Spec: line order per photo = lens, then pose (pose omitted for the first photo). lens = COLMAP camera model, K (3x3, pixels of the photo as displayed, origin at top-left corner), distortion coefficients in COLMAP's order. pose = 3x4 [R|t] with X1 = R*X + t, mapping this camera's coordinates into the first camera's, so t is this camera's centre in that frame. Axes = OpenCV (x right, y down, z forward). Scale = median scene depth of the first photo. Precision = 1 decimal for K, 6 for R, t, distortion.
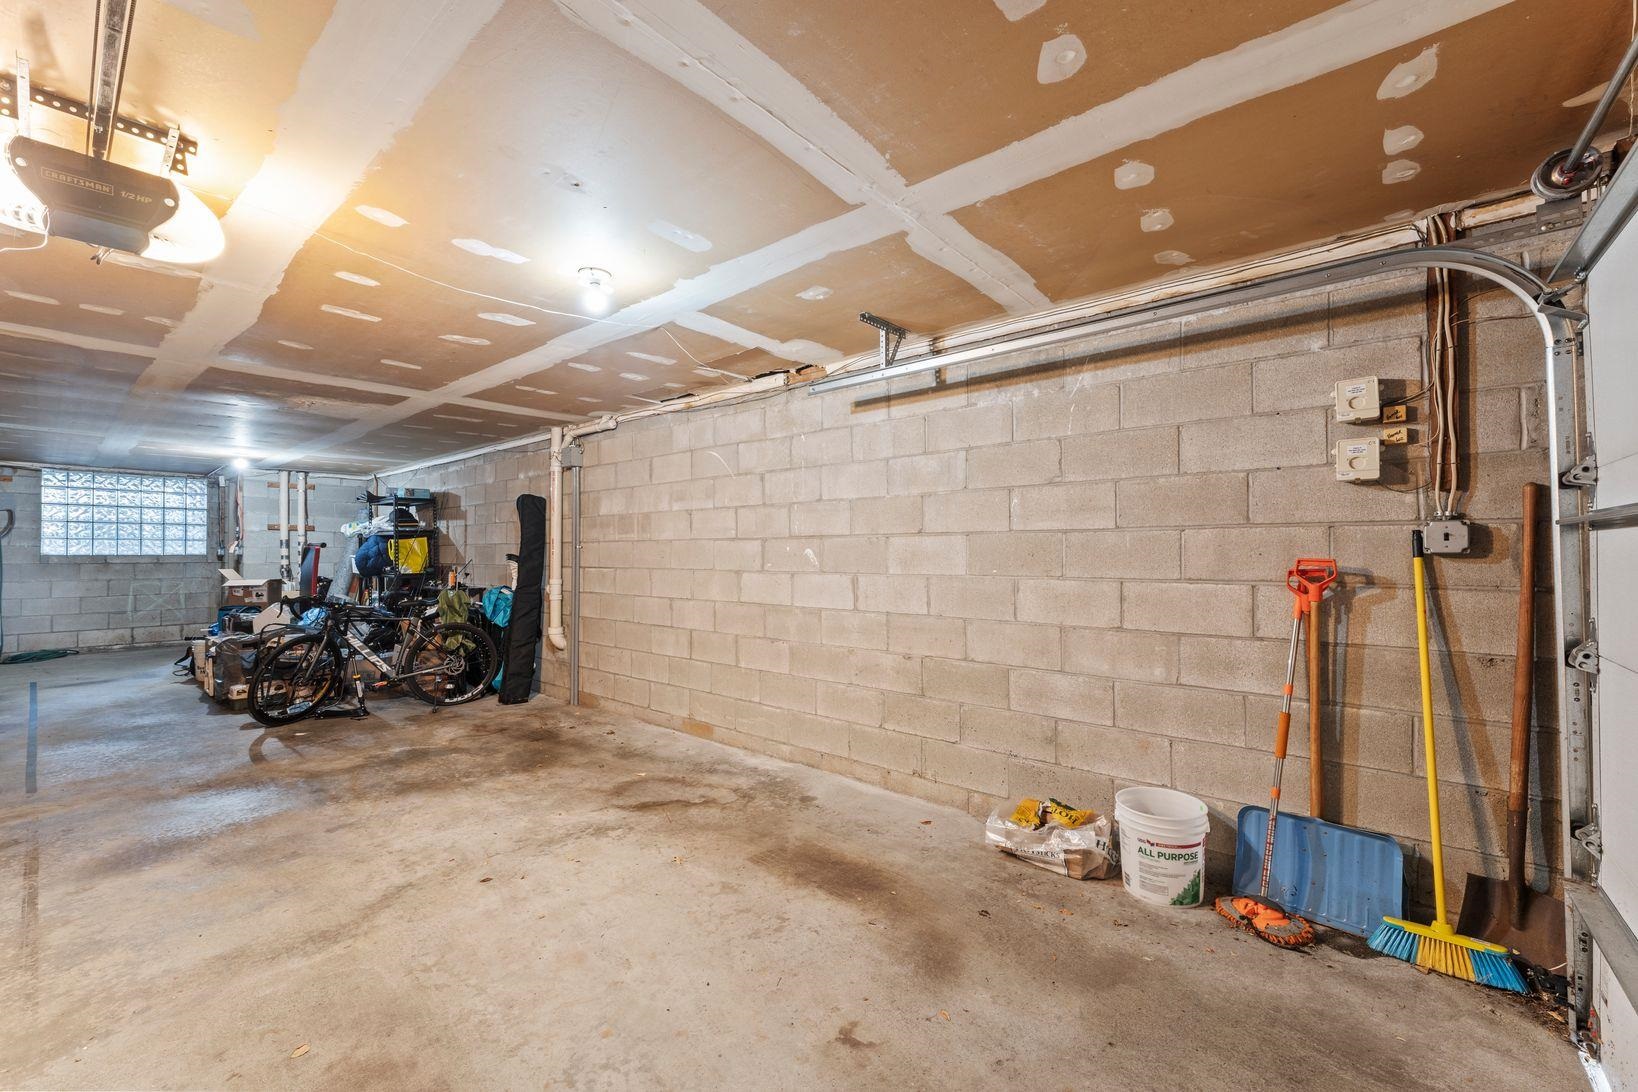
lens RADIAL K [[647.0, 0, 819.7], [0, 647.0, 554.3], [0, 0, 1]] dist [0.000812, 0.000038]
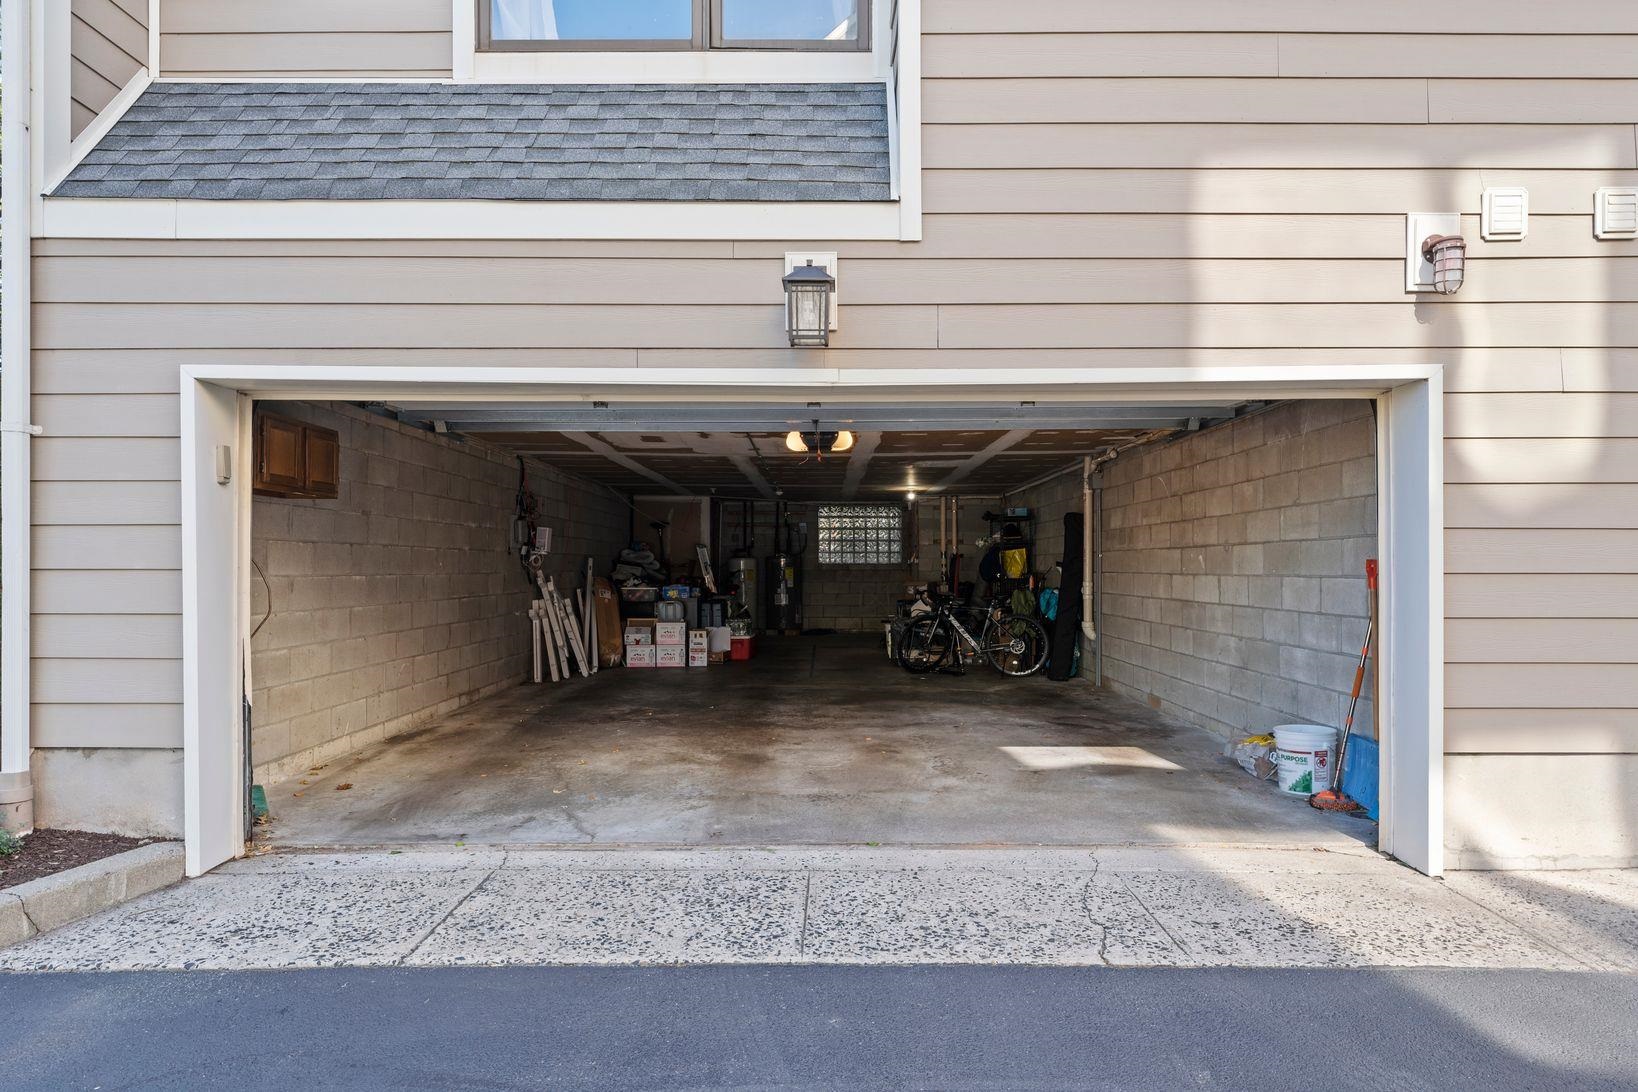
lens RADIAL K [[792.3, 0, 822.0], [0, 792.3, 562.1], [0, 0, 1]] dist [-0.004619, -0.000707]
pose [[0.640866, -0.002410, -0.767649, 0.402899], [-0.000013, 0.999995, -0.003151, 0.005611], [0.767653, 0.002029, 0.640863, -0.322323]]
